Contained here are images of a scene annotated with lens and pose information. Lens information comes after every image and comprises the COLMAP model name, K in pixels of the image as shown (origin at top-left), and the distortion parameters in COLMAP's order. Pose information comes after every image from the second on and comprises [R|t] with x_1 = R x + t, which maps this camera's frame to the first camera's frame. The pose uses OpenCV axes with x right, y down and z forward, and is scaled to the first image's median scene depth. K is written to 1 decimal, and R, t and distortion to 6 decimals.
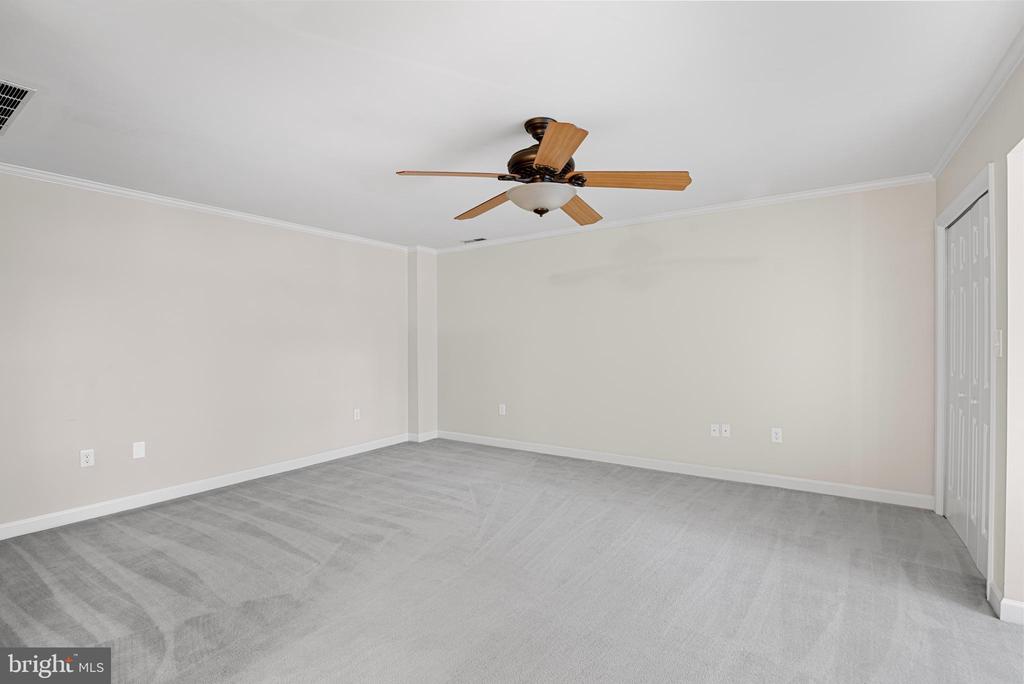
lens RADIAL K [[470.1, 0, 516.1], [0, 470.1, 345.8], [0, 0, 1]] dist [-0.018215, 0.000194]
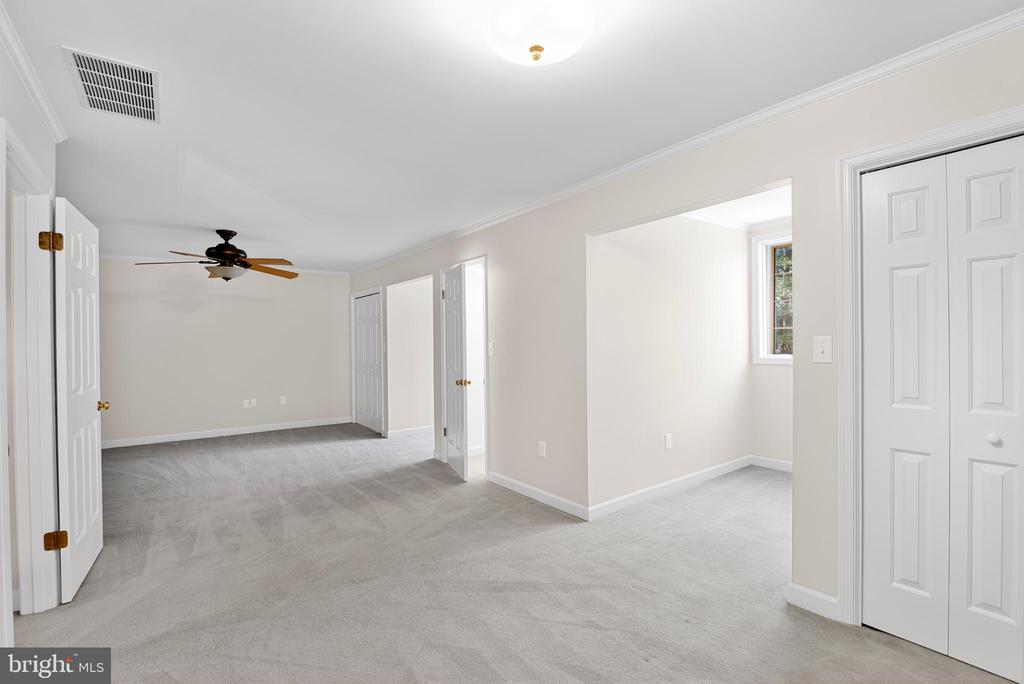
lens RADIAL K [[470.1, 0, 509.5], [0, 470.1, 344.9], [0, 0, 1]] dist [-0.018215, 0.000194]
pose [[0.348914, 0.005706, 0.937137, -1.330064], [0.015552, 0.999808, -0.011878, 0.018967], [-0.937026, 0.018719, 0.348759, -0.723549]]
